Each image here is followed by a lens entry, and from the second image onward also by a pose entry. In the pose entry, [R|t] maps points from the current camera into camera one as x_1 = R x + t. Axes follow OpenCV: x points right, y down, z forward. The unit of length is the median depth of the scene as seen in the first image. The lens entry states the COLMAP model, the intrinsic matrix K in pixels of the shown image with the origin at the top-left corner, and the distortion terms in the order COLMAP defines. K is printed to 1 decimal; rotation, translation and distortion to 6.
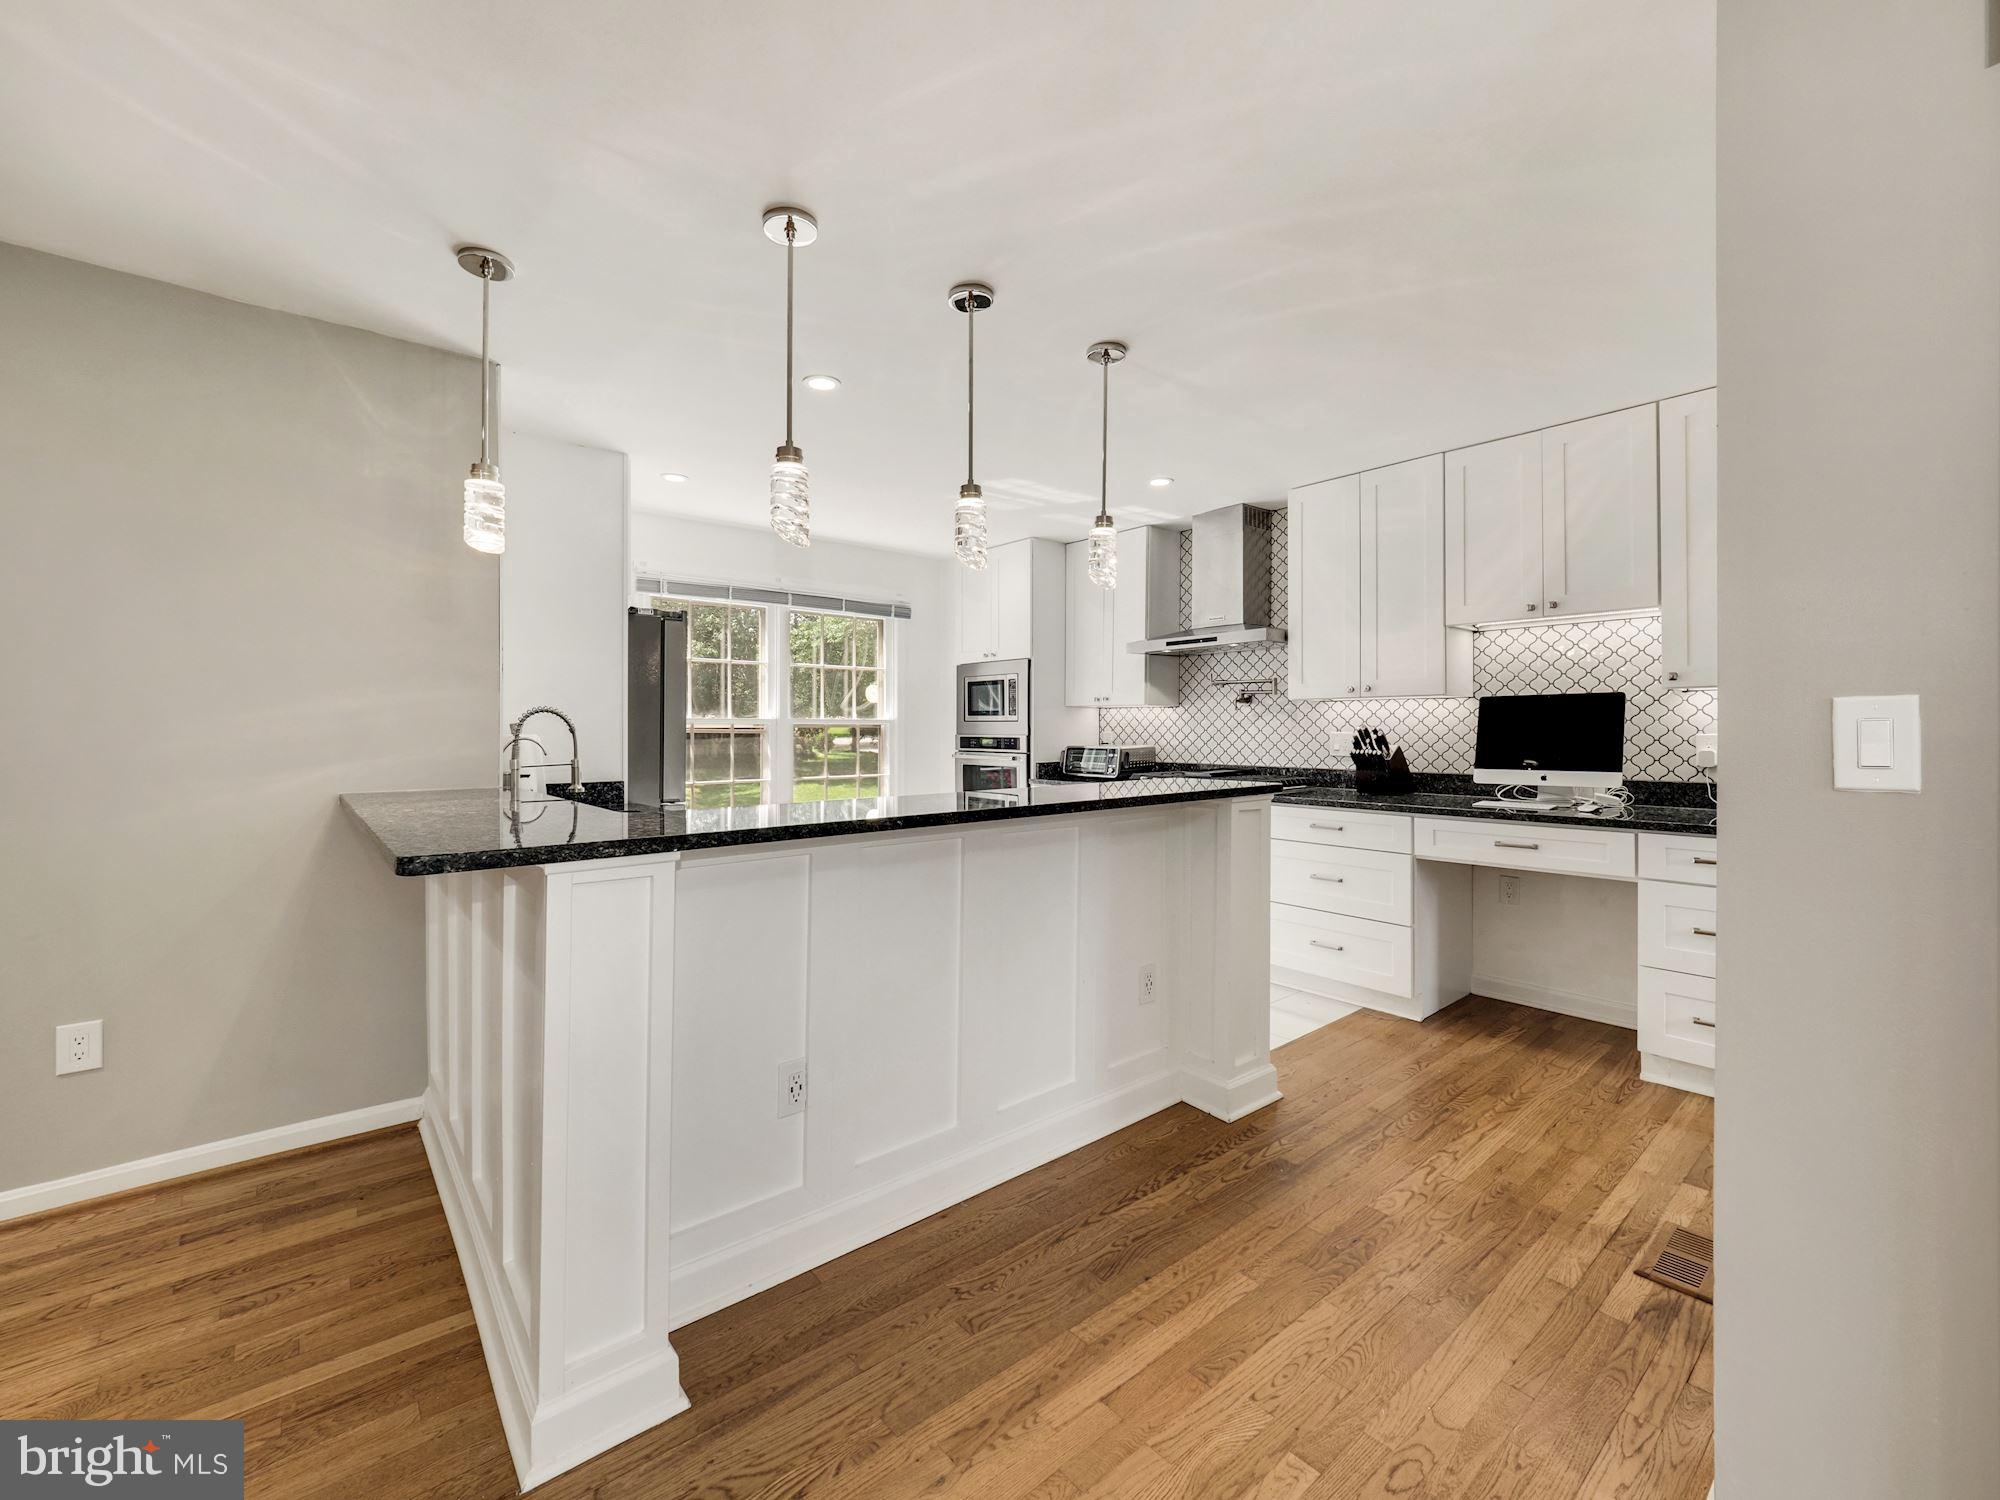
lens RADIAL K [[834.5, 0, 1008.0], [0, 834.5, 733.0], [0, 0, 1]] dist [-0.003091, -0.000516]
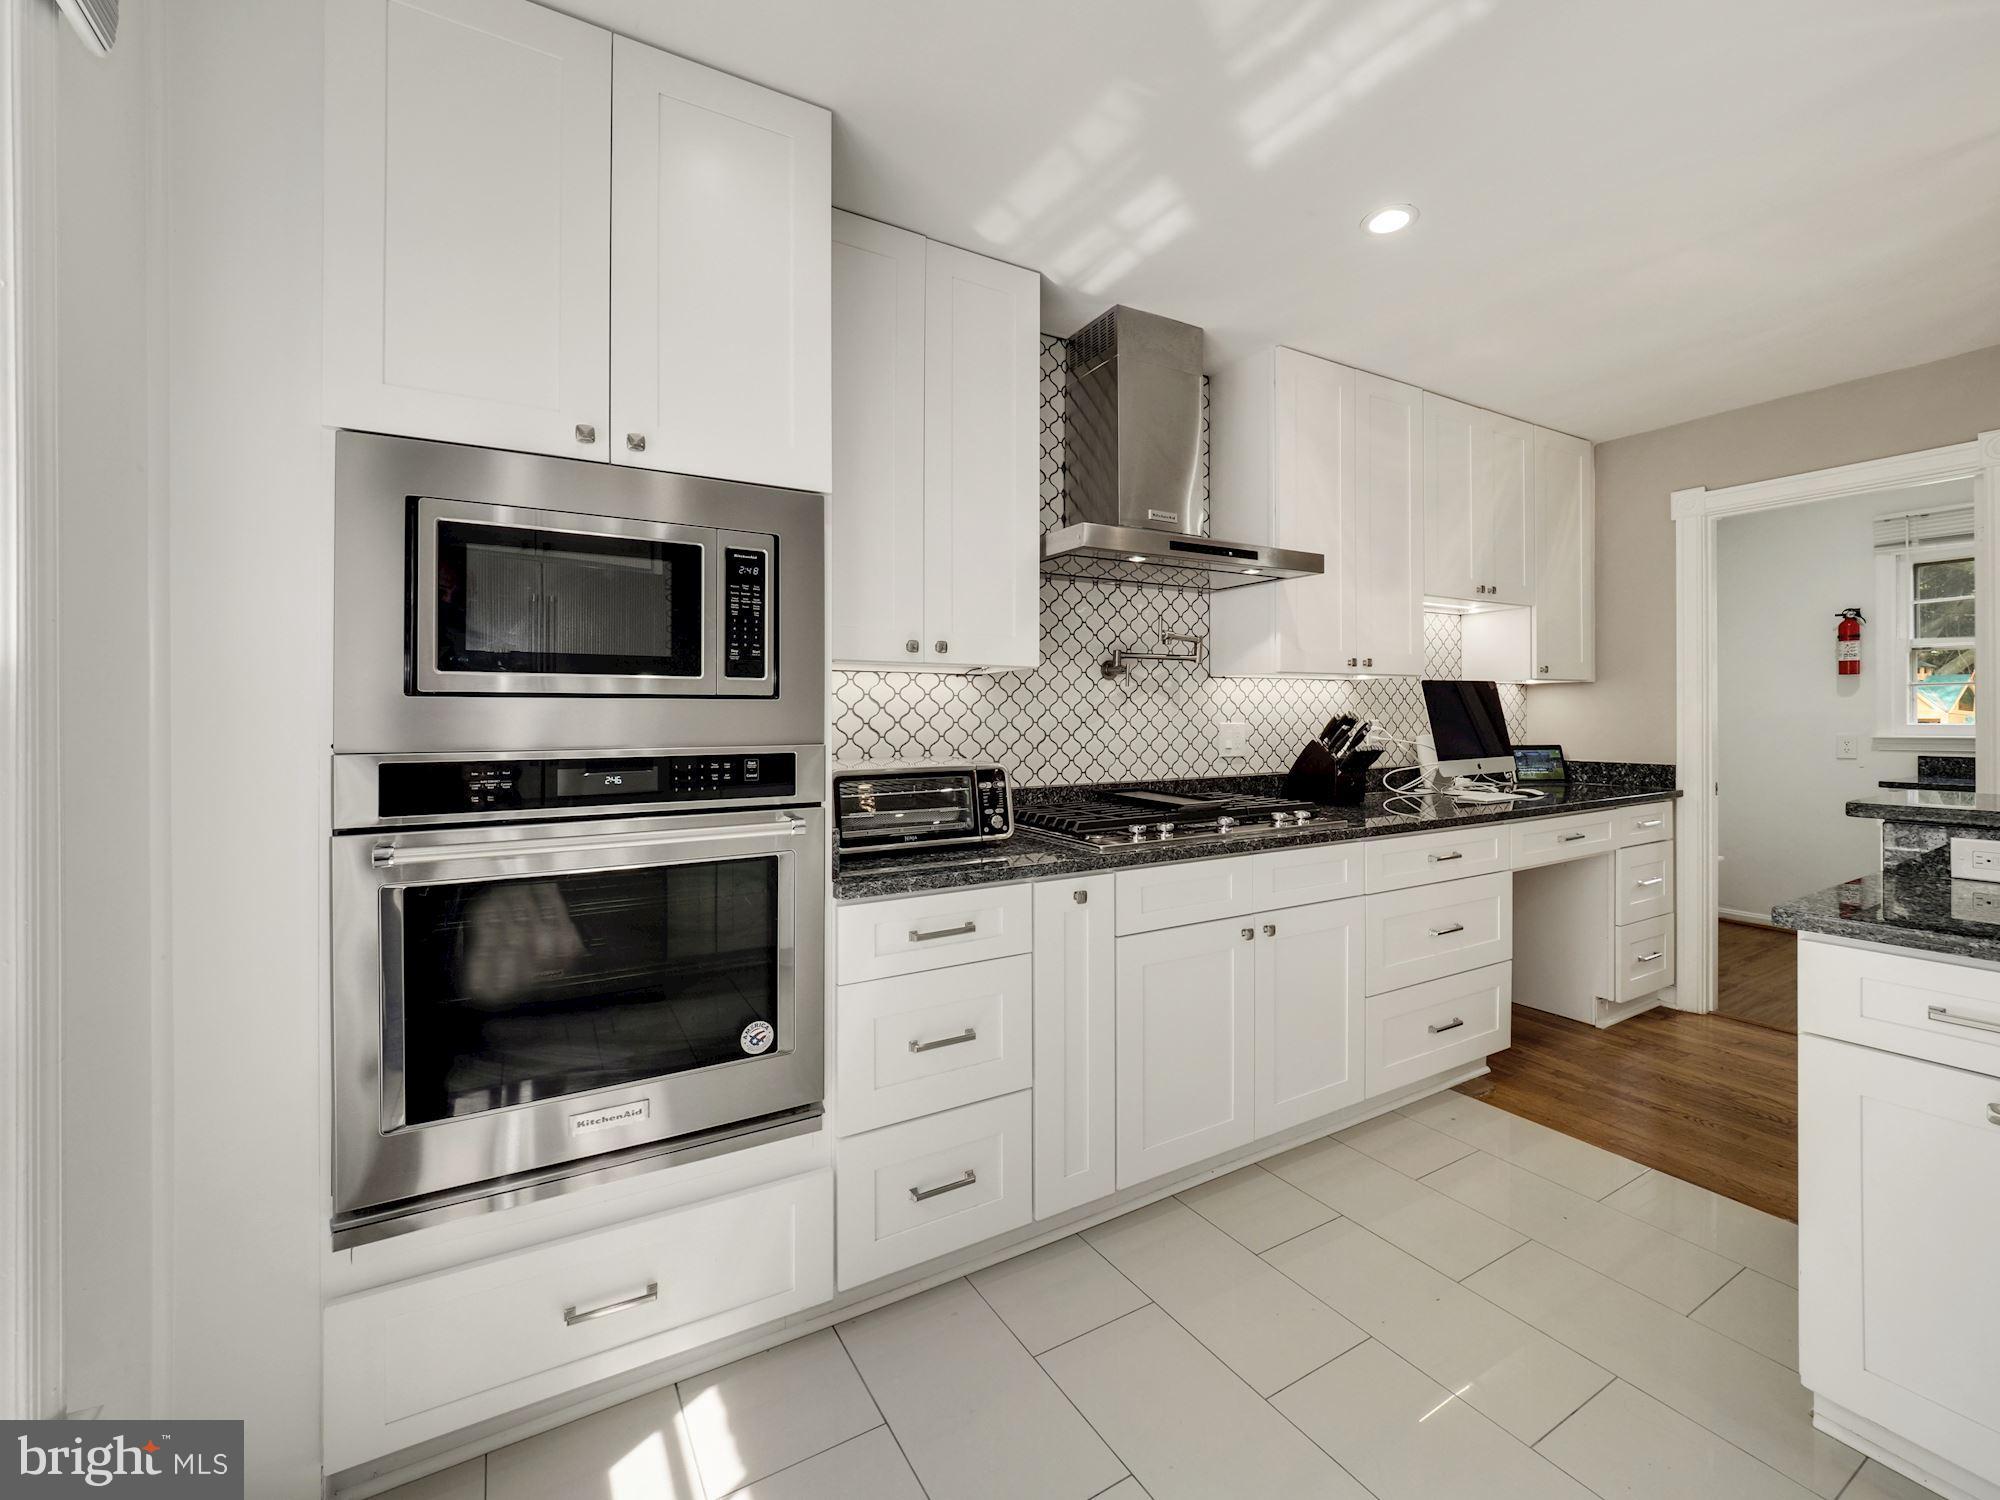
lens RADIAL K [[846.8, 0, 999.2], [0, 846.8, 714.8], [0, 0, 1]] dist [-0.000453, -0.000166]
pose [[0.167633, -0.000600, 0.985849, -0.319115], [0.011556, 0.999932, -0.001356, -0.008412], [-0.985782, 0.011620, 0.167628, 1.033049]]
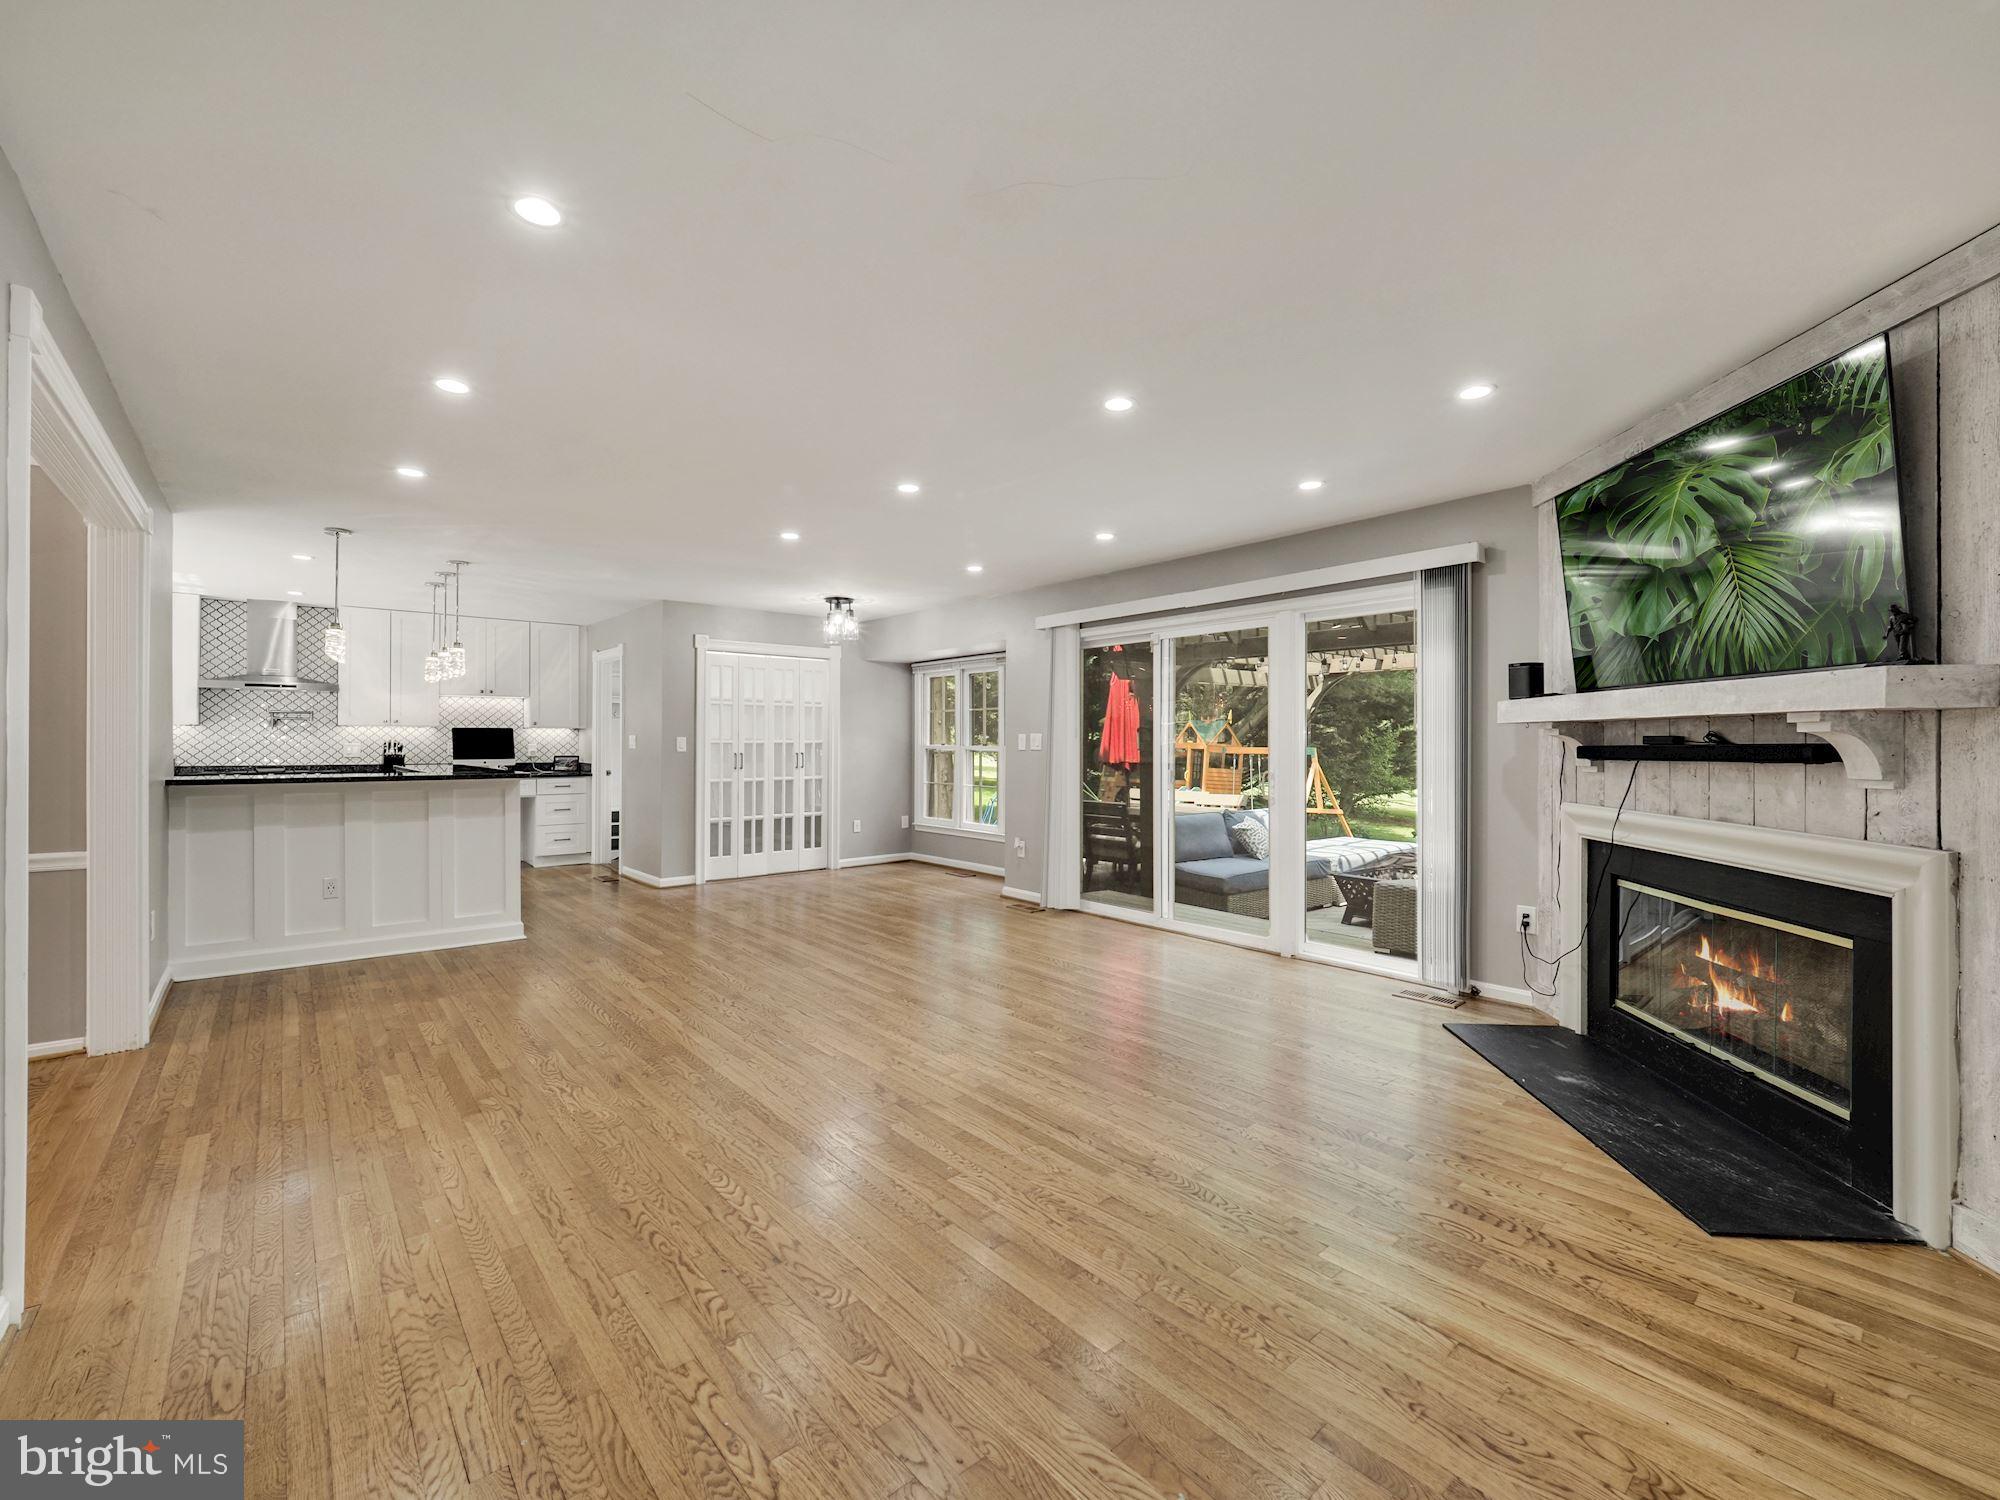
lens RADIAL K [[876.3, 0, 997.4], [0, 876.3, 743.3], [0, 0, 1]] dist [-0.002520, -0.000418]
pose [[0.005204, 0.000435, 0.999986, -1.402506], [0.001834, 0.999998, -0.000444, 0.001784], [-0.999985, 0.001836, 0.005204, -0.369783]]
